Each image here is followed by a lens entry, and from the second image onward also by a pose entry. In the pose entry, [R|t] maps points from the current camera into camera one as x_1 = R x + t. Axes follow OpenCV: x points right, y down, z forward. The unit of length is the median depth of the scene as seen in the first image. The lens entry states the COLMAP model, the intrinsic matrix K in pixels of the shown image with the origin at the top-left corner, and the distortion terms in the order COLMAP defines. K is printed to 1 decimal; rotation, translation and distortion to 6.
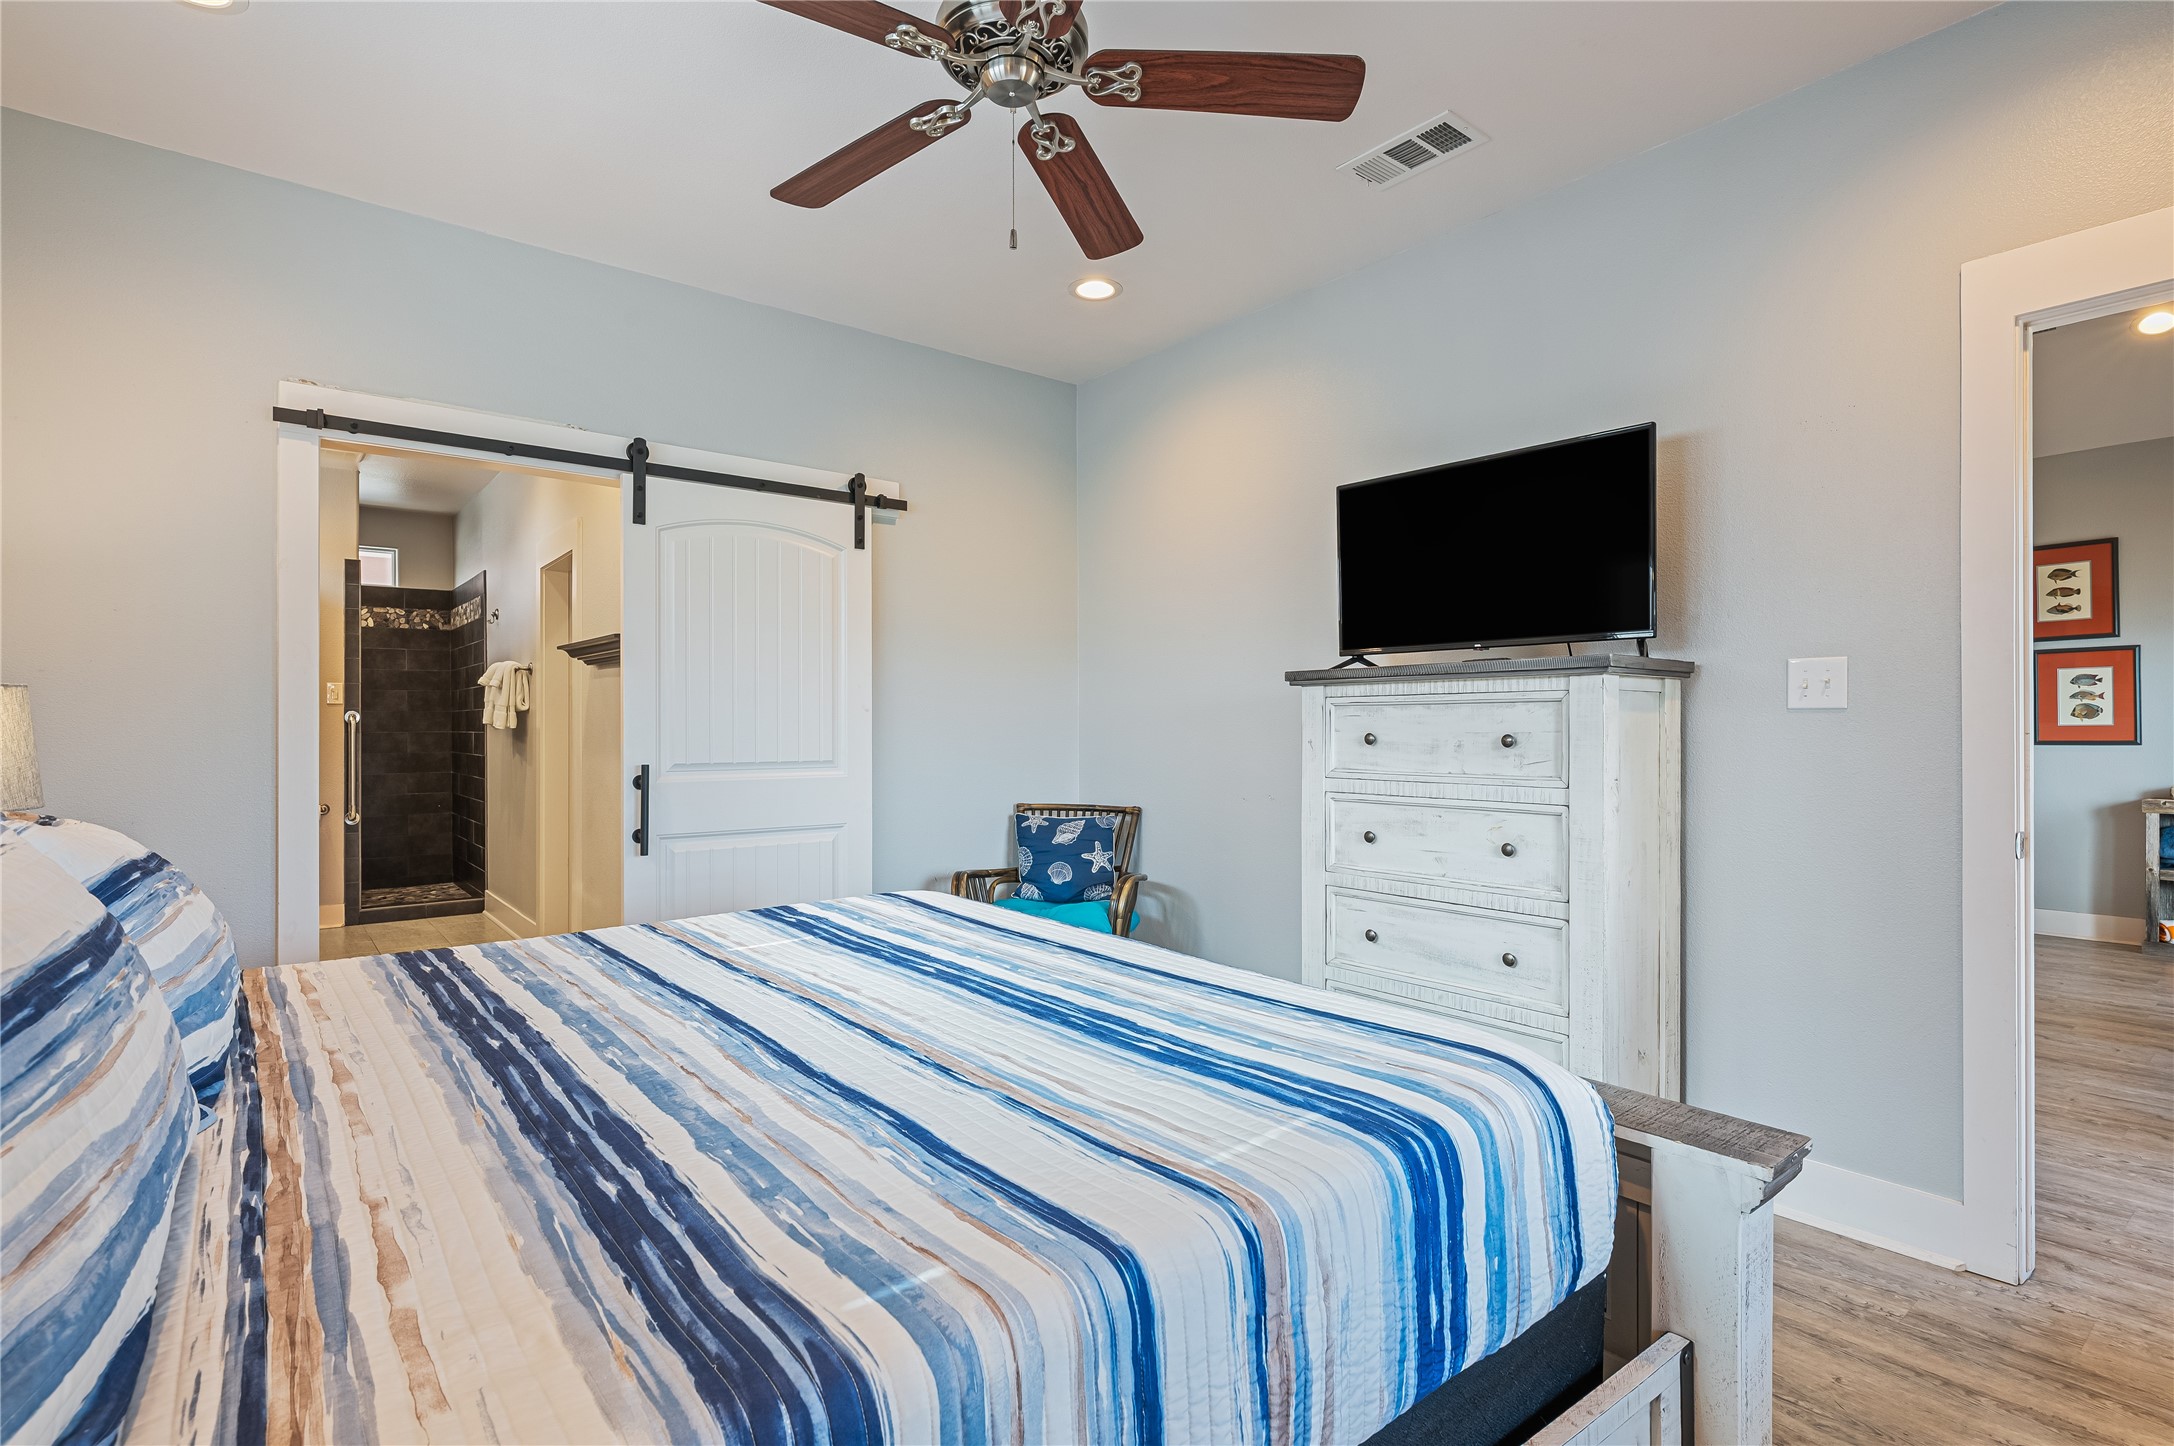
lens RADIAL K [[1047.0, 0, 1090.3], [0, 1047.0, 720.3], [0, 0, 1]] dist [-0.006044, 0.004417]
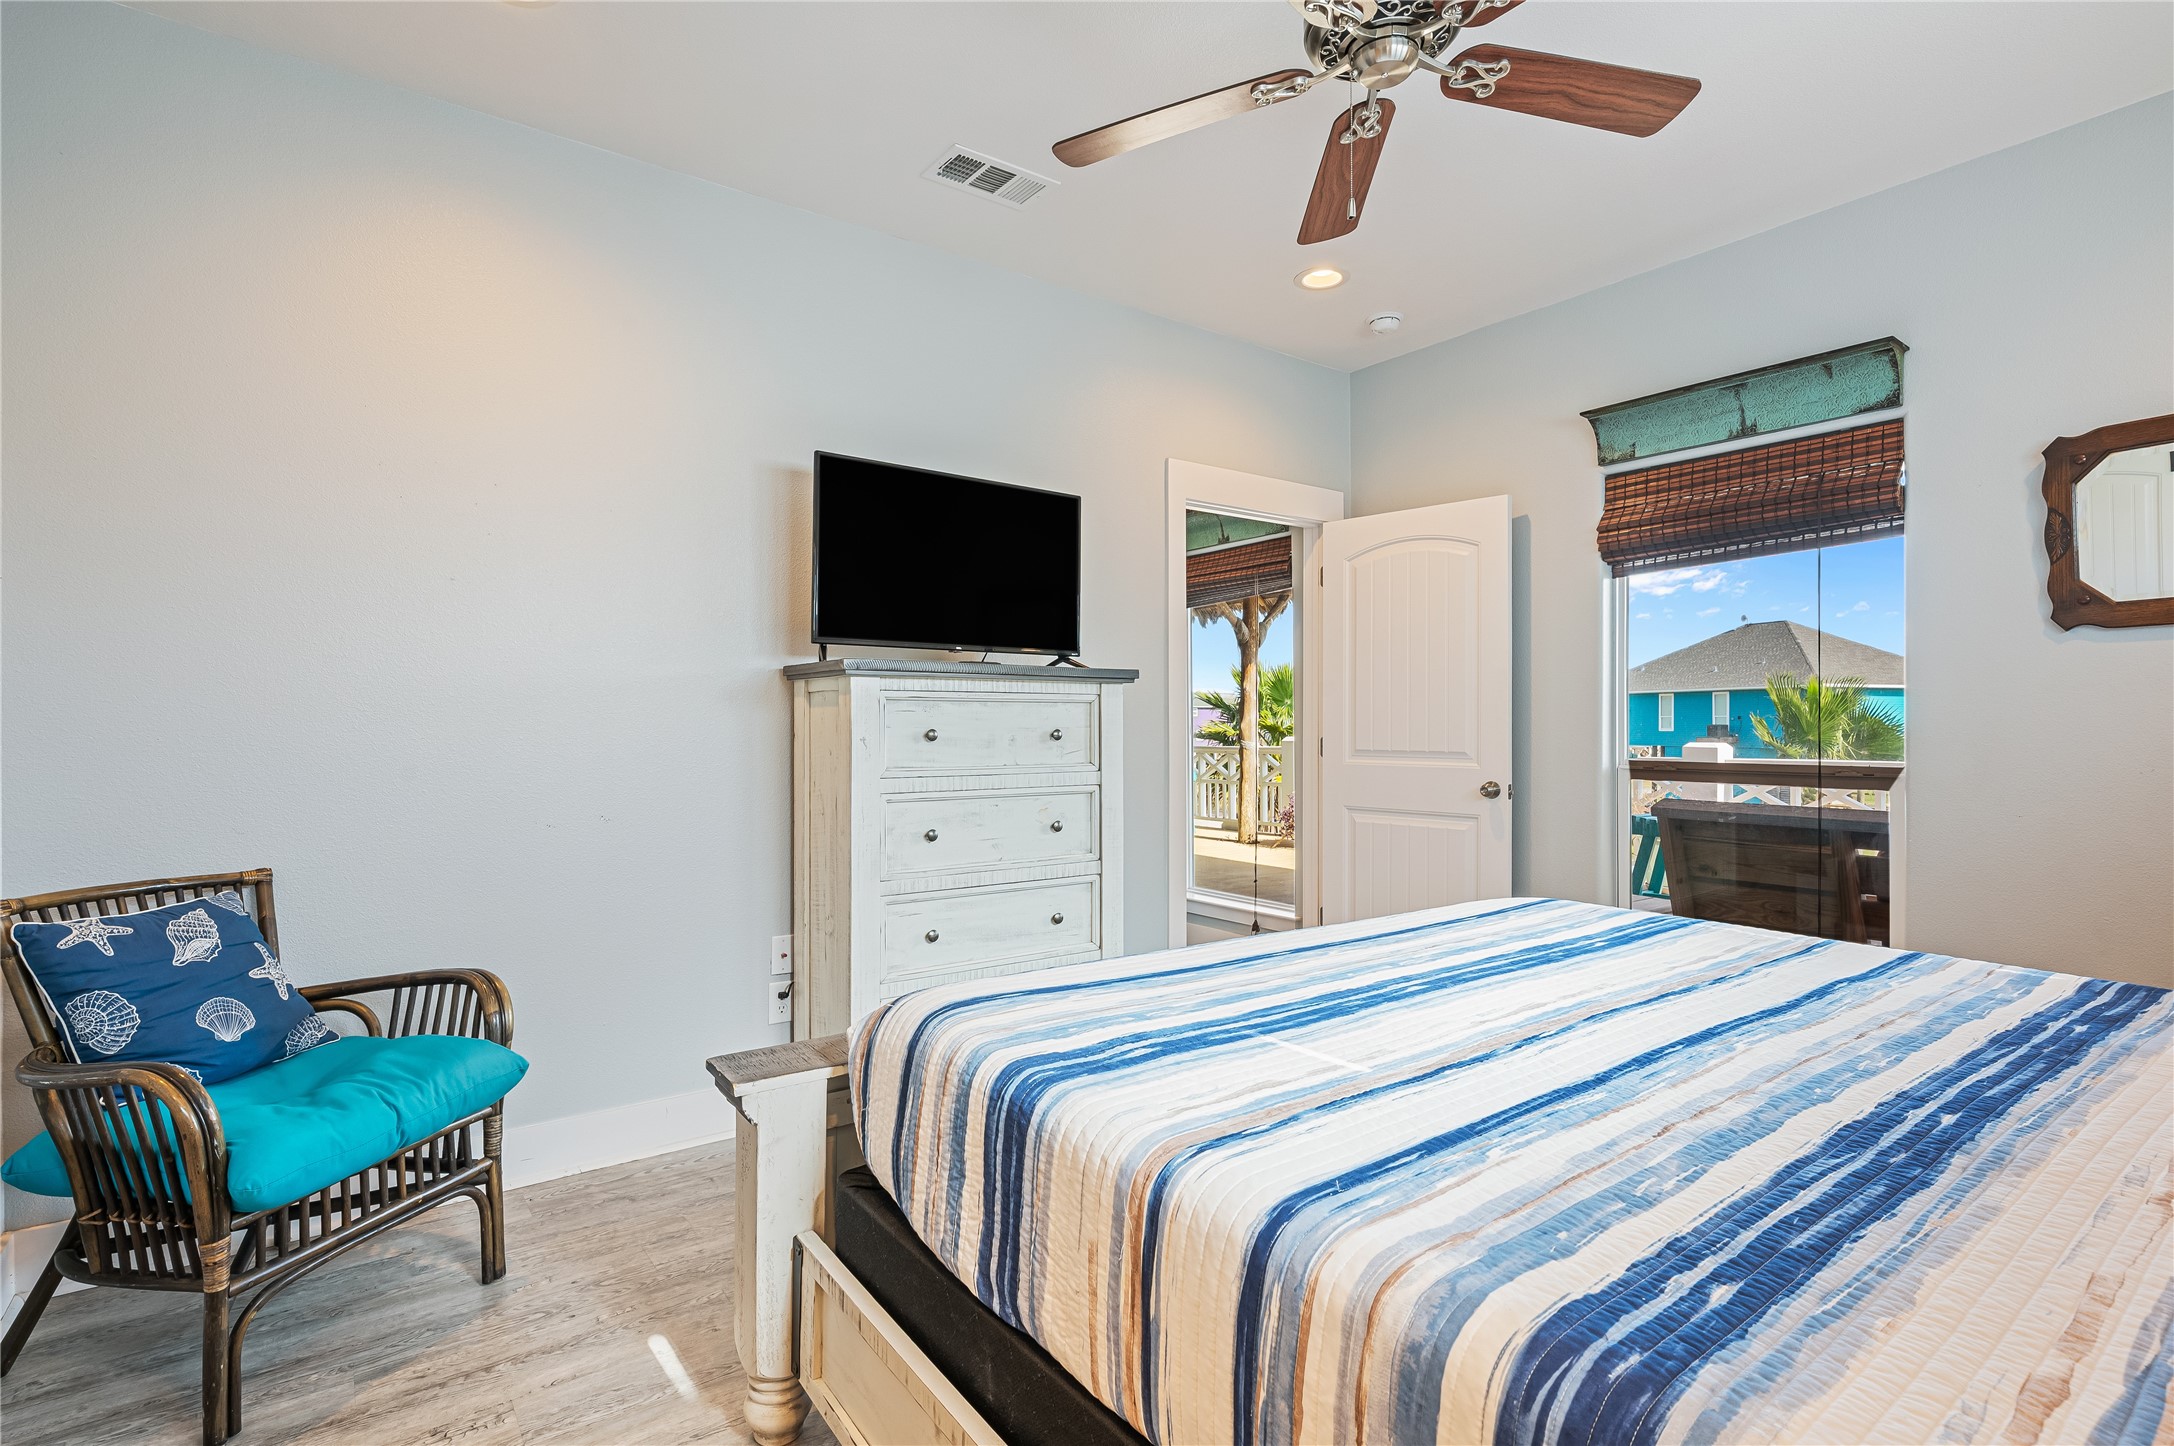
lens RADIAL K [[1047.0, 0, 1087.3], [0, 1047.0, 730.7], [0, 0, 1]] dist [-0.006044, 0.004417]
pose [[0.025203, 0.002150, 0.999680, -0.861926], [-0.007781, 0.999968, -0.001954, 0.017996], [-0.999652, -0.007729, 0.025219, 1.015464]]
